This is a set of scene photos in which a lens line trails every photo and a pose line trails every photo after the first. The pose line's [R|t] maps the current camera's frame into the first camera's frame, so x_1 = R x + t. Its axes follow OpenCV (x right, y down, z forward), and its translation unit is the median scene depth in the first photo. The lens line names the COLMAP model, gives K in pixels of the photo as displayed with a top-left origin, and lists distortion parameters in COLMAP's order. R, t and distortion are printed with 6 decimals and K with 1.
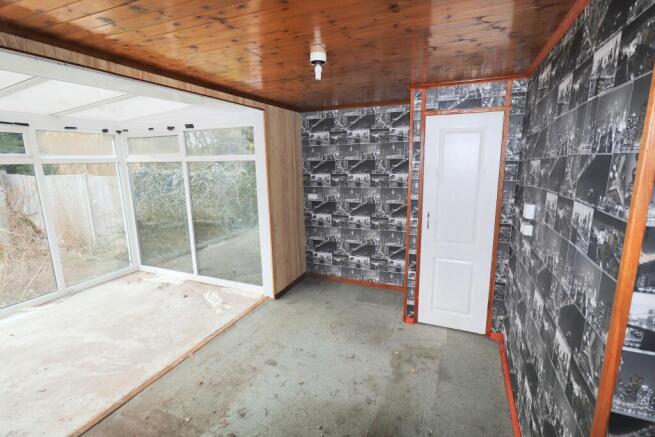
lens RADIAL K [[311.3, 0, 330.1], [0, 311.3, 217.9], [0, 0, 1]] dist [0.009619, 0.001819]
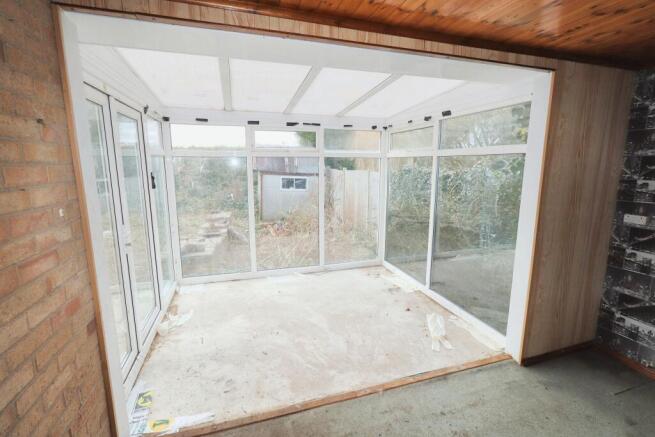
lens RADIAL K [[311.3, 0, 331.7], [0, 311.3, 218.0], [0, 0, 1]] dist [0.009619, 0.001819]
pose [[0.667177, 0.148942, -0.729857, -0.006837], [-0.157496, 0.985861, 0.057215, -0.017917], [0.728059, 0.076777, 0.681201, 0.225811]]
